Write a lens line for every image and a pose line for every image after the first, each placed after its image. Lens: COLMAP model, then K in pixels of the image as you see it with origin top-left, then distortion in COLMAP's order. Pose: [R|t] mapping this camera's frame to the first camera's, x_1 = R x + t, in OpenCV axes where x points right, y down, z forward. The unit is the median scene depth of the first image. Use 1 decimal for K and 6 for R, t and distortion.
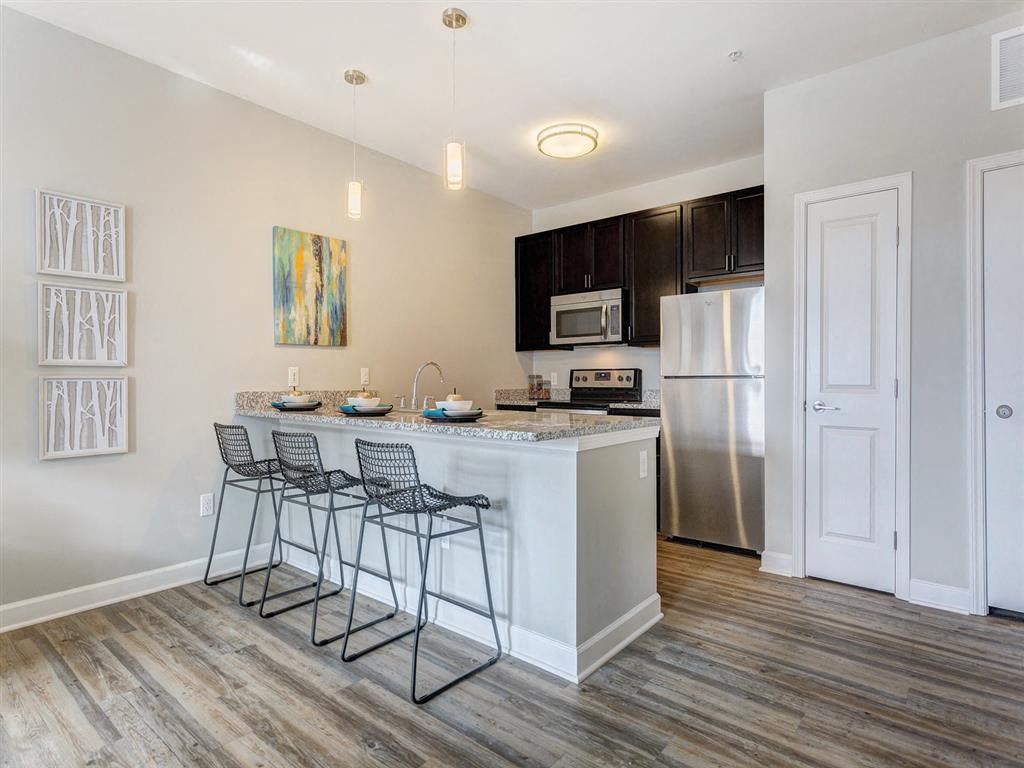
lens RADIAL K [[550.7, 0, 511.7], [0, 550.7, 393.9], [0, 0, 1]] dist [0.022136, -0.000284]
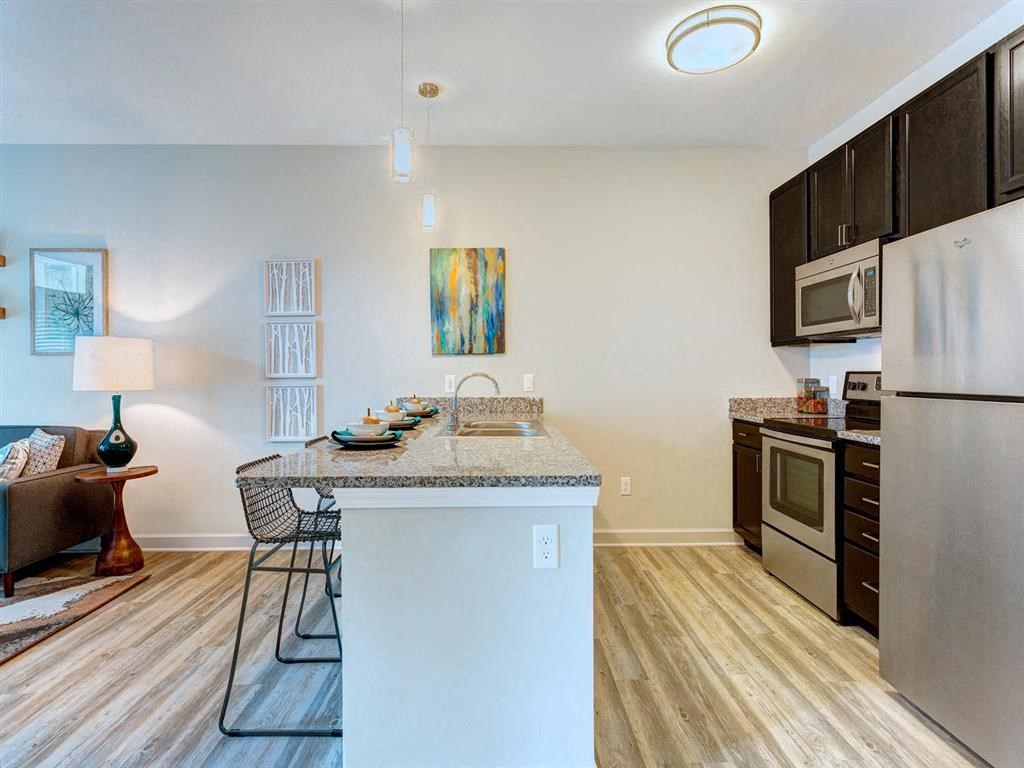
lens RADIAL K [[526.4, 0, 512.0], [0, 526.4, 384.0], [0, 0, 1]] dist [-0.003777, -0.000435]
pose [[0.660400, 0.012821, -0.750804, 0.447649], [-0.016270, 0.999864, 0.002763, -0.035033], [0.750737, 0.010391, 0.660519, 0.402810]]
